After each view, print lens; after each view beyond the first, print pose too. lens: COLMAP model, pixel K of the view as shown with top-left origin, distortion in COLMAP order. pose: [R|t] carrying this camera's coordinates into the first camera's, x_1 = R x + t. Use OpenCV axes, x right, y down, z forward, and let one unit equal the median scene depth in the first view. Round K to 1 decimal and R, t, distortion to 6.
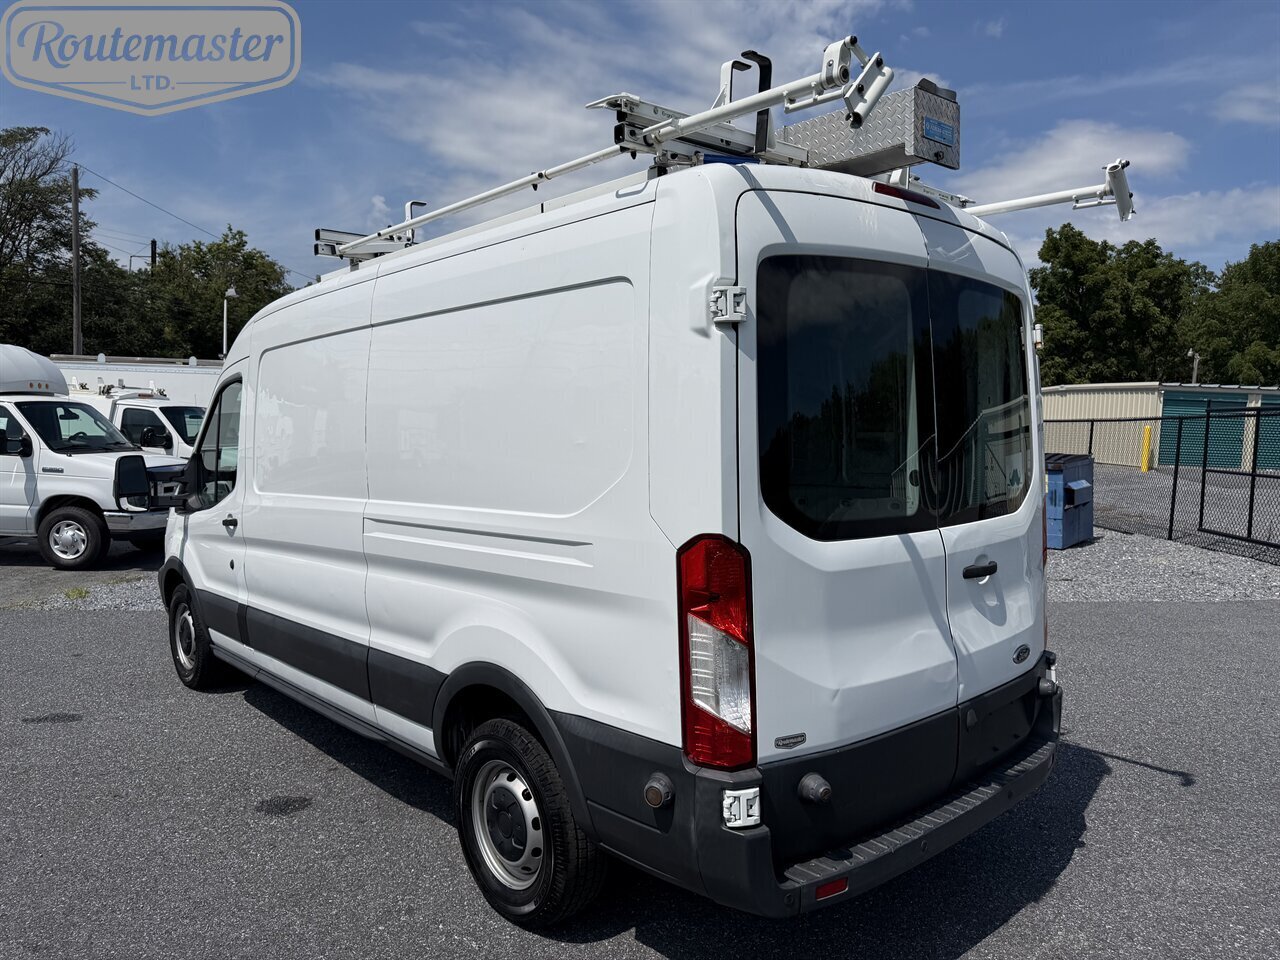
lens RADIAL K [[910.8, 0, 638.2], [0, 910.8, 486.7], [0, 0, 1]] dist [0.021183, -0.026491]
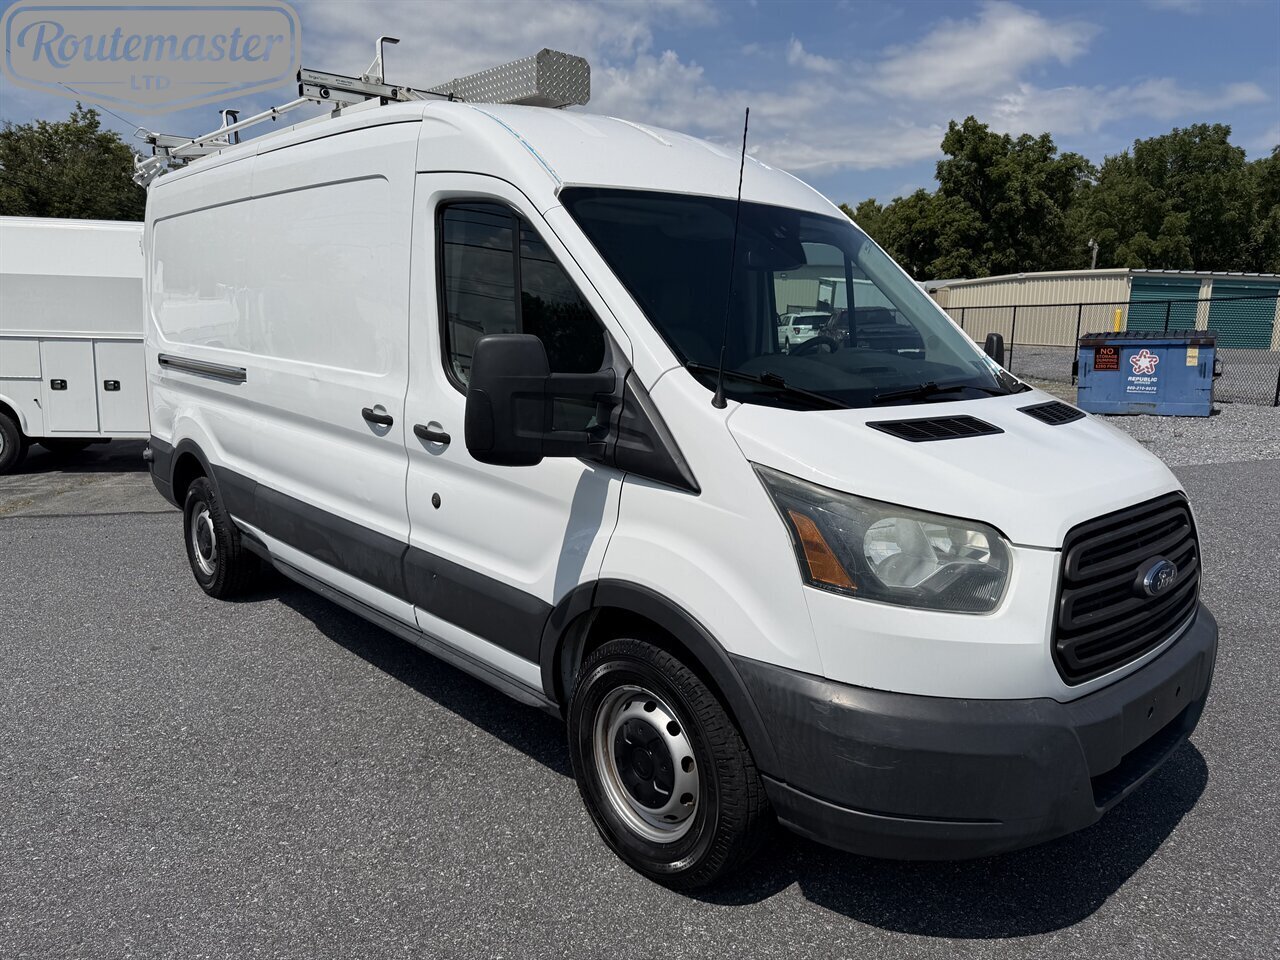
lens RADIAL K [[910.8, 0, 639.6], [0, 910.8, 478.2], [0, 0, 1]] dist [0.021183, -0.026491]
pose [[0.987448, -0.043342, 0.151881, -1.332687], [0.027736, 0.994252, 0.103407, 0.030129], [-0.155490, -0.097897, 0.982975, 0.045154]]
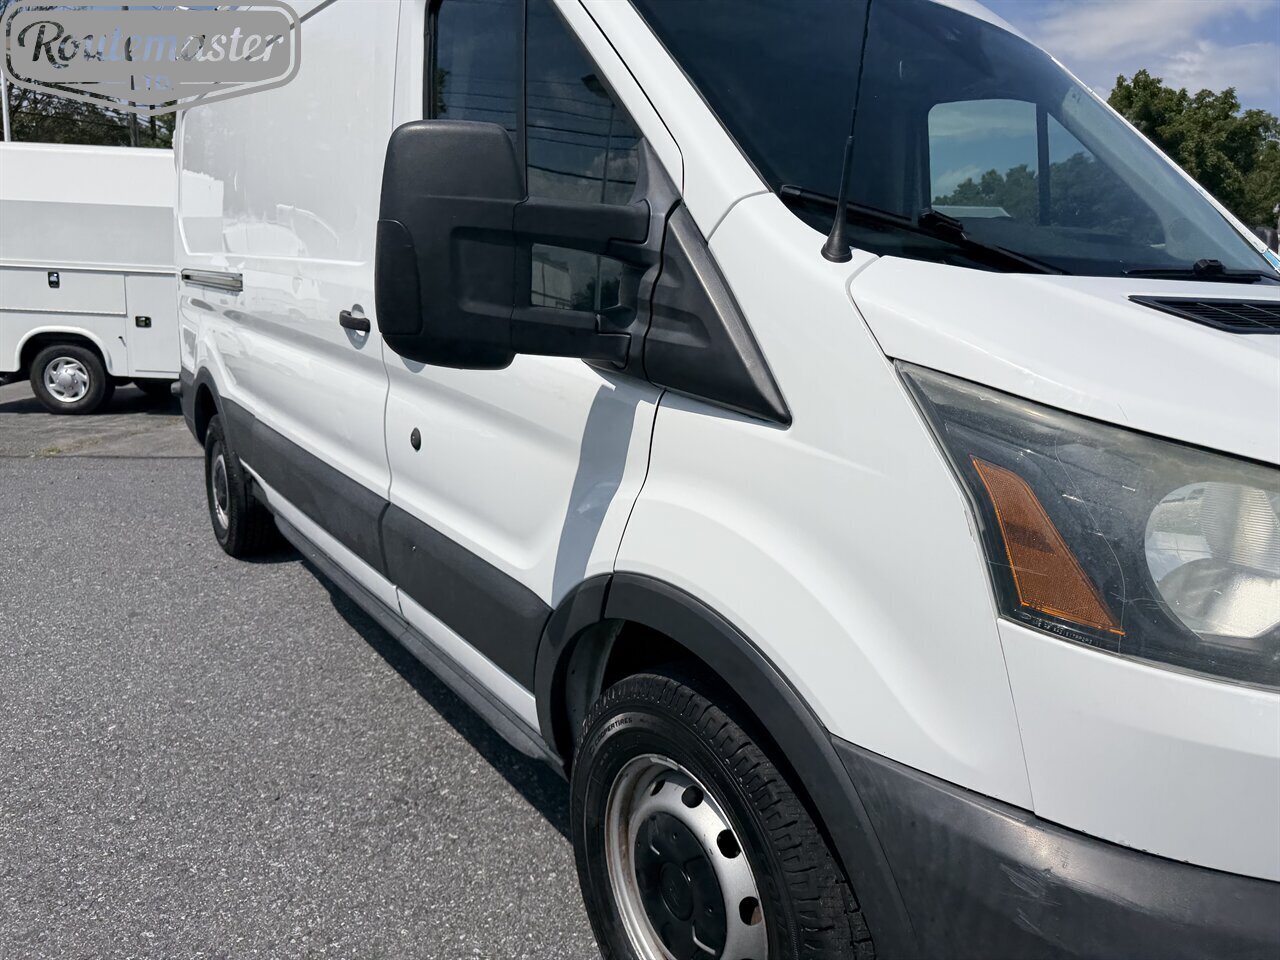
lens RADIAL K [[910.8, 0, 642.2], [0, 910.8, 474.3], [0, 0, 1]] dist [0.021183, -0.026491]
pose [[0.999765, -0.004908, 0.021095, -1.254762], [0.002161, 0.991729, 0.128332, 0.083997], [-0.021550, -0.128257, 0.991507, 0.336407]]
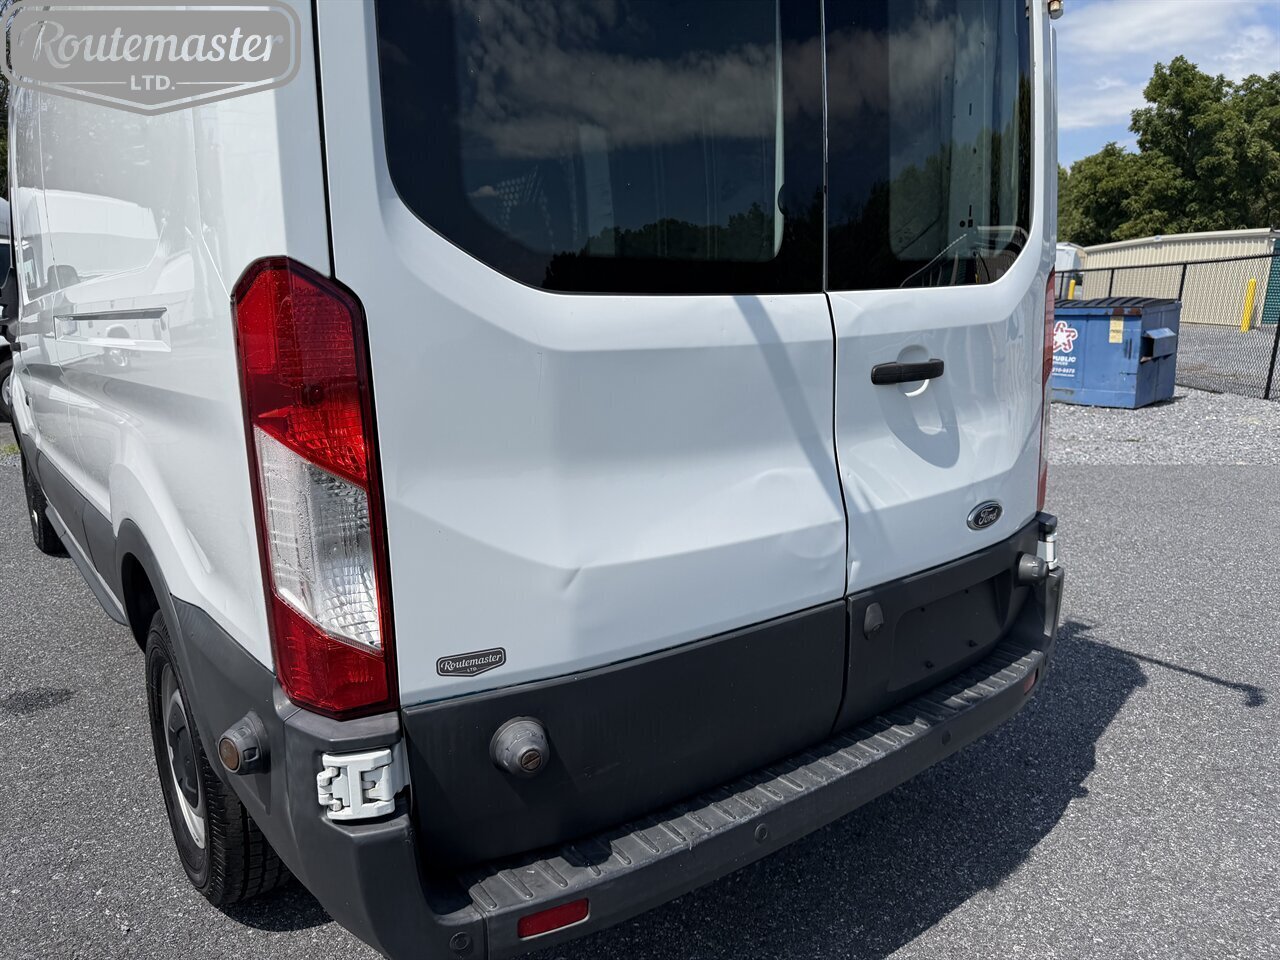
lens RADIAL K [[910.8, 0, 633.2], [0, 910.8, 486.0], [0, 0, 1]] dist [0.021183, -0.026491]
pose [[0.996814, 0.008256, -0.079331, 0.213892], [0.002701, 0.990564, 0.137025, 0.072435], [0.079714, -0.136803, 0.987386, 0.347412]]
